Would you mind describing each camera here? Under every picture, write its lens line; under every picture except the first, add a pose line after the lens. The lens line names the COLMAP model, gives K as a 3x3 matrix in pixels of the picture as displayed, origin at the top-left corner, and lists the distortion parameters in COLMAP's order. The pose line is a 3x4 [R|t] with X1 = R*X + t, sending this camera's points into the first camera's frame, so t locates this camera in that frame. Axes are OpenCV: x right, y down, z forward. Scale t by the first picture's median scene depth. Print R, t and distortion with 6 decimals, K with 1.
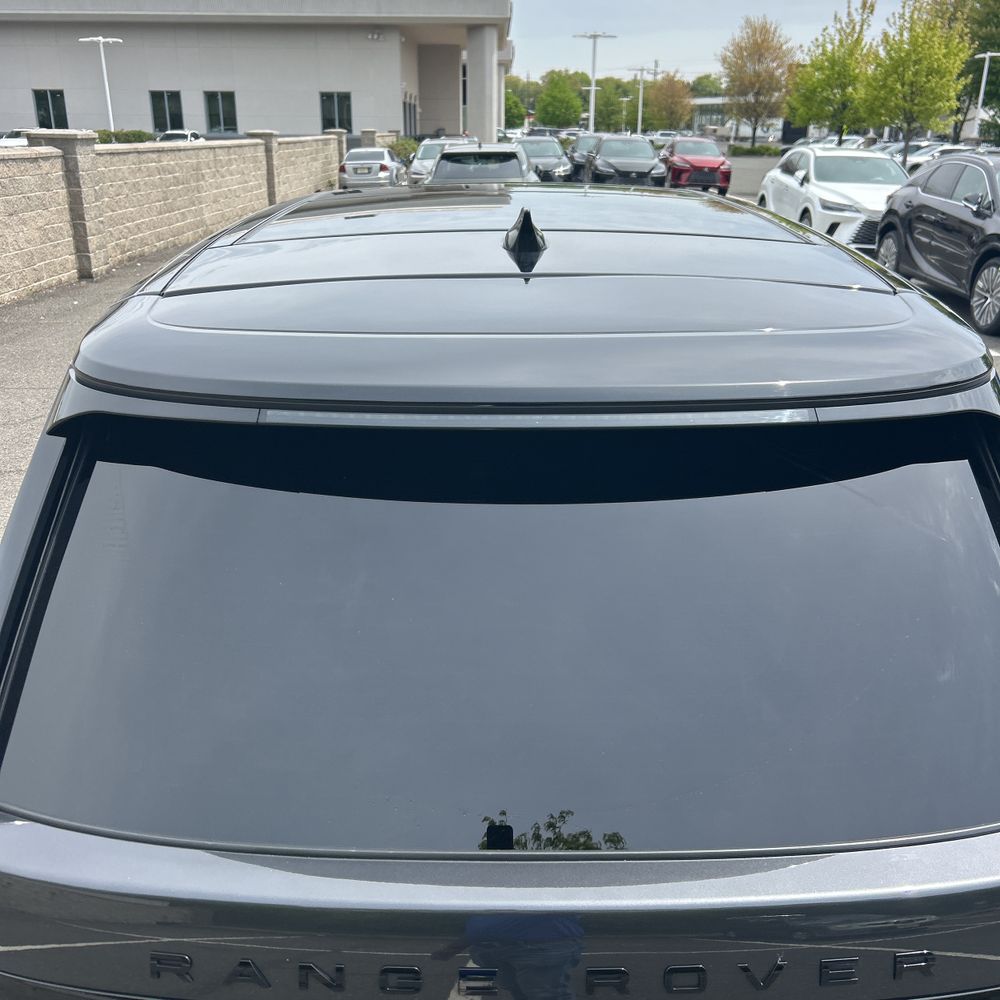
lens RADIAL K [[1042.3, 0, 500.0], [0, 1042.3, 500.0], [0, 0, 1]] dist [0.037004, -0.020693]
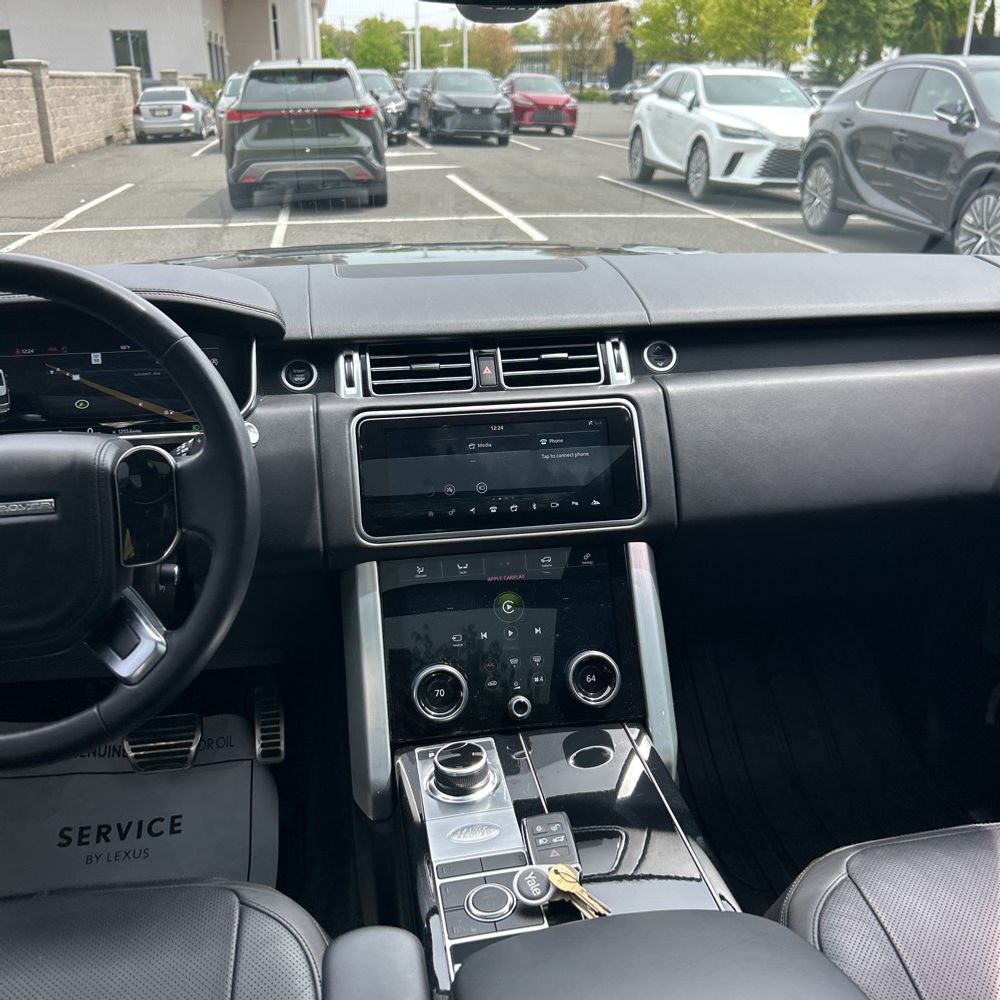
lens RADIAL K [[1015.5, 0, 485.6], [0, 1015.5, 500.8], [0, 0, 1]] dist [0.030021, -0.015457]
pose [[0.988253, -0.065552, 0.138053, -0.004610], [0.059098, 0.996982, 0.050348, -0.022444], [-0.140937, -0.041598, 0.989144, 0.115939]]
